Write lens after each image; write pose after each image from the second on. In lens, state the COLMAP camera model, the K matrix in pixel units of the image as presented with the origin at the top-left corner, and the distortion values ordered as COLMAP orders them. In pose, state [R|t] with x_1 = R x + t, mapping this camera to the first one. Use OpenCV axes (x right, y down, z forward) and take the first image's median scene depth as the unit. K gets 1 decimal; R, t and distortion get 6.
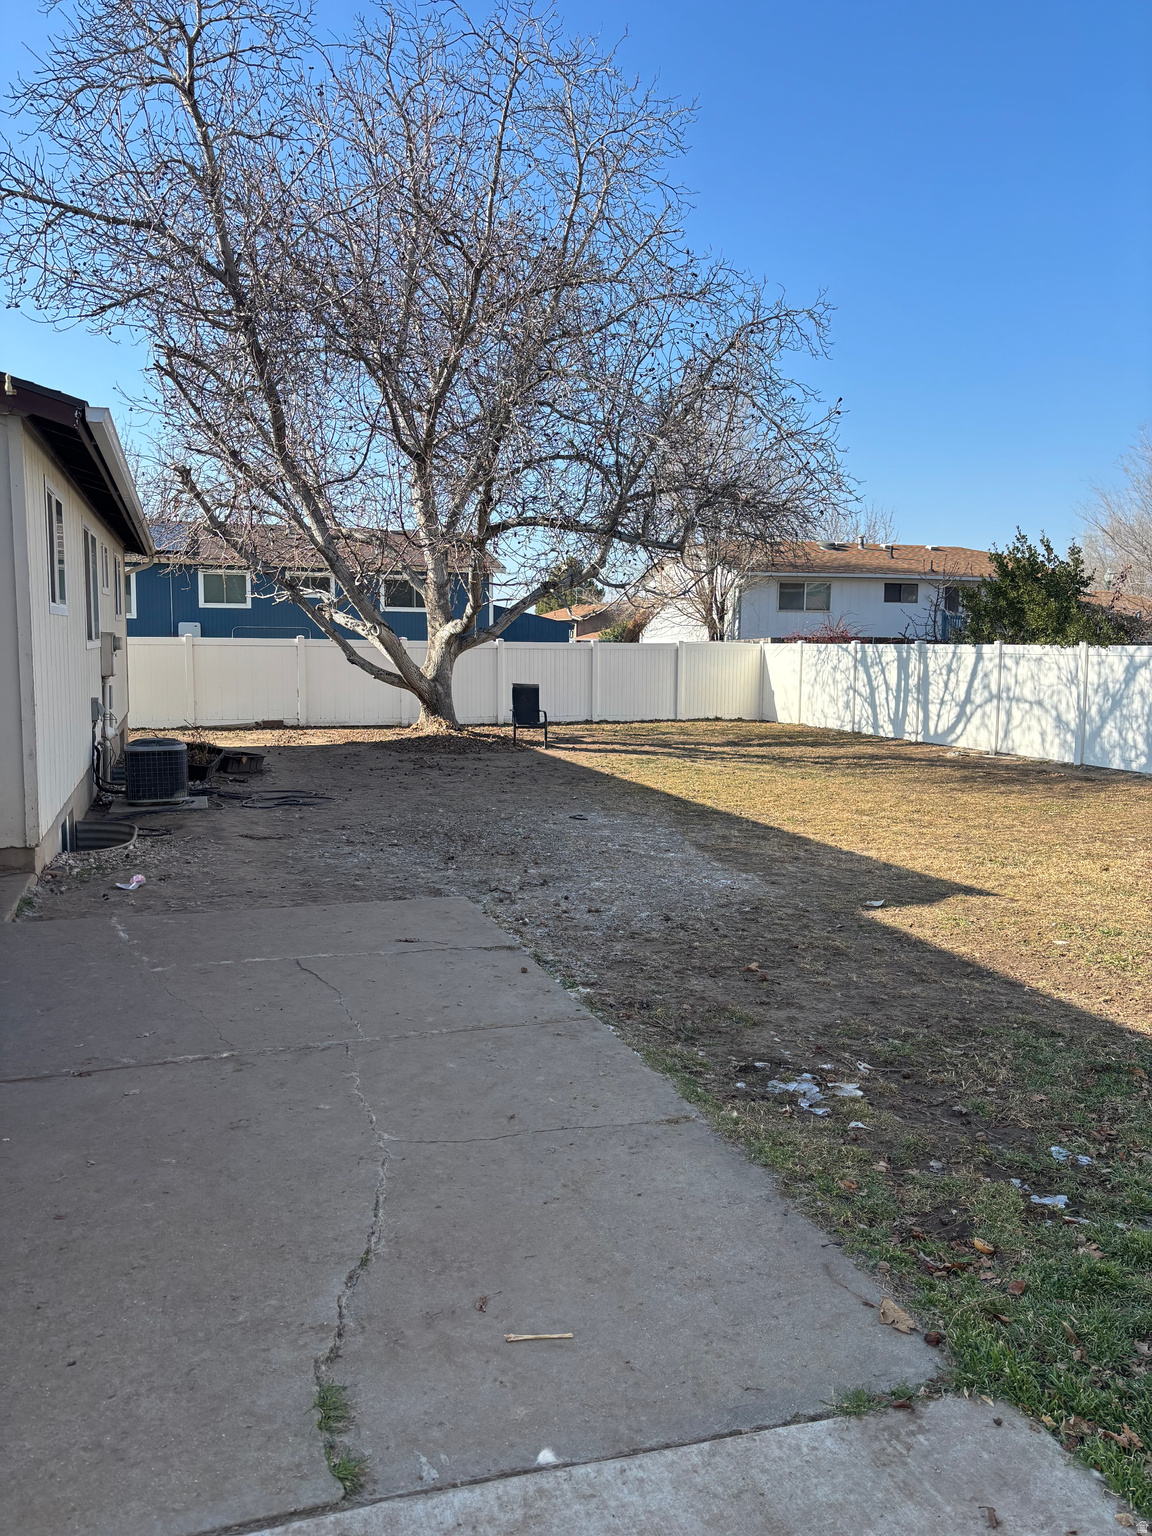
lens RADIAL K [[1165.4, 0, 577.6], [0, 1165.4, 768.8], [0, 0, 1]] dist [0.006785, 0.000894]
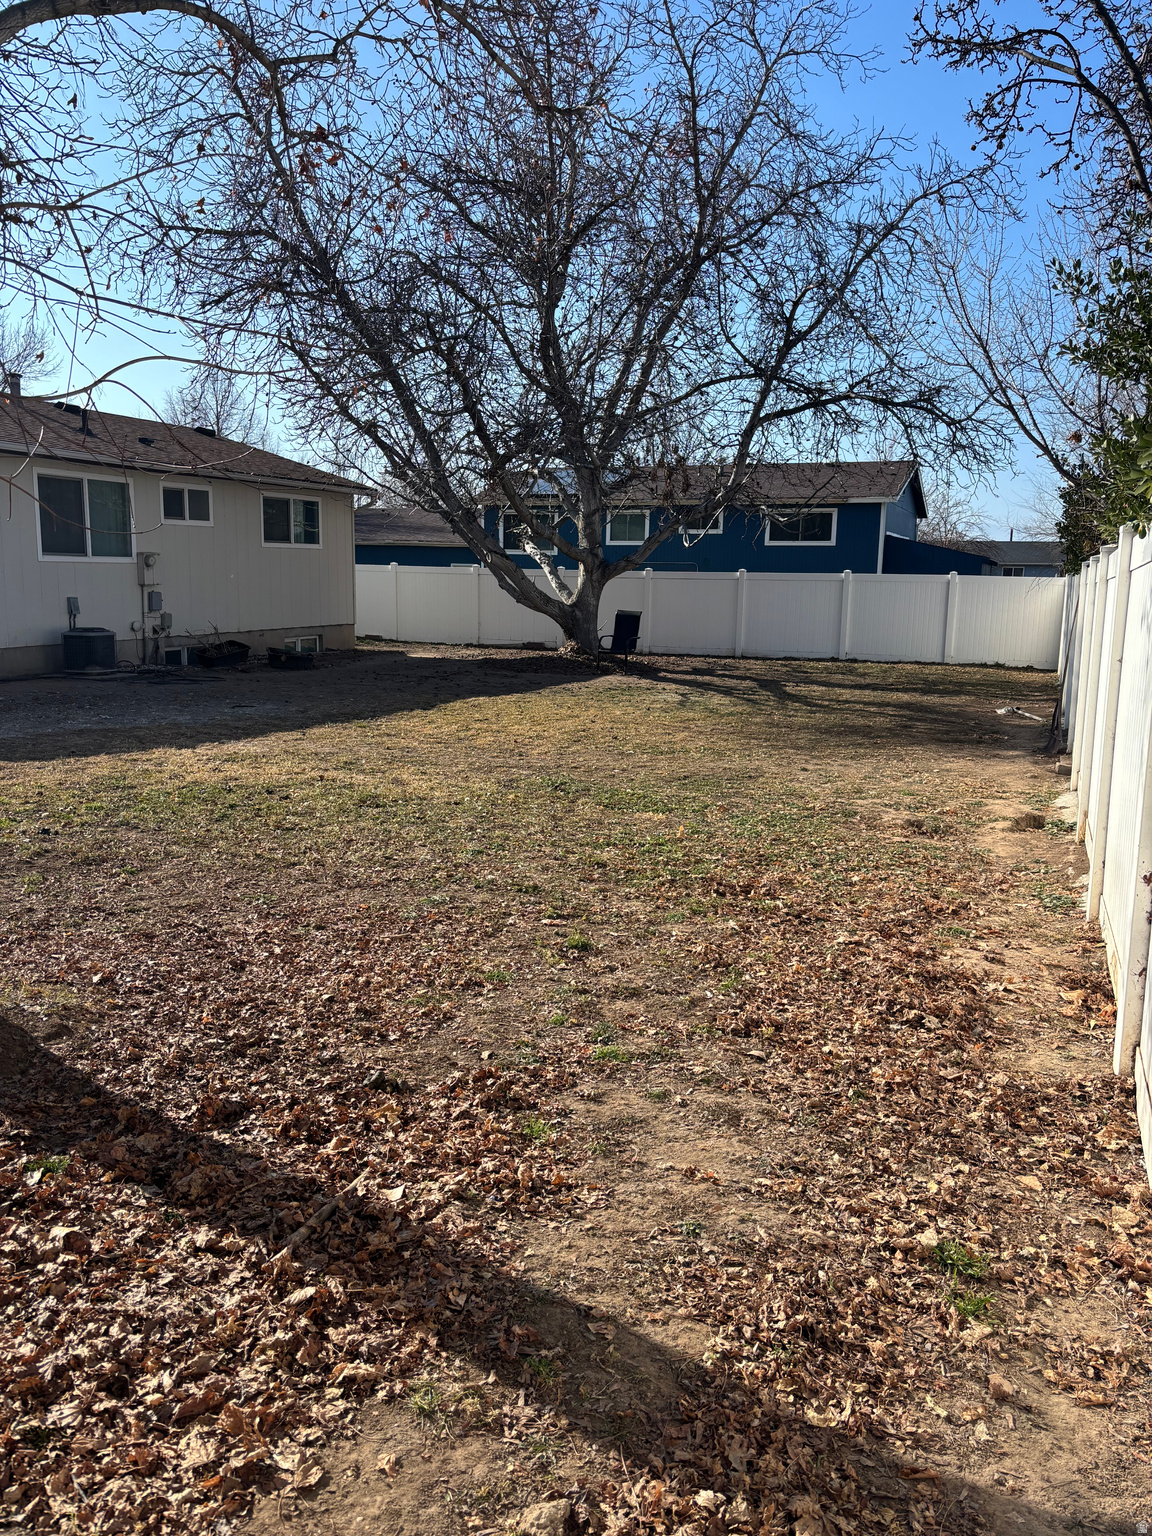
lens RADIAL K [[1165.4, 0, 578.0], [0, 1165.4, 767.2], [0, 0, 1]] dist [0.006785, 0.000894]
pose [[0.710288, 0.117337, -0.694063, 0.502244], [-0.085976, 0.993088, 0.079904, -0.011164], [0.698641, 0.002918, 0.715466, 0.185819]]
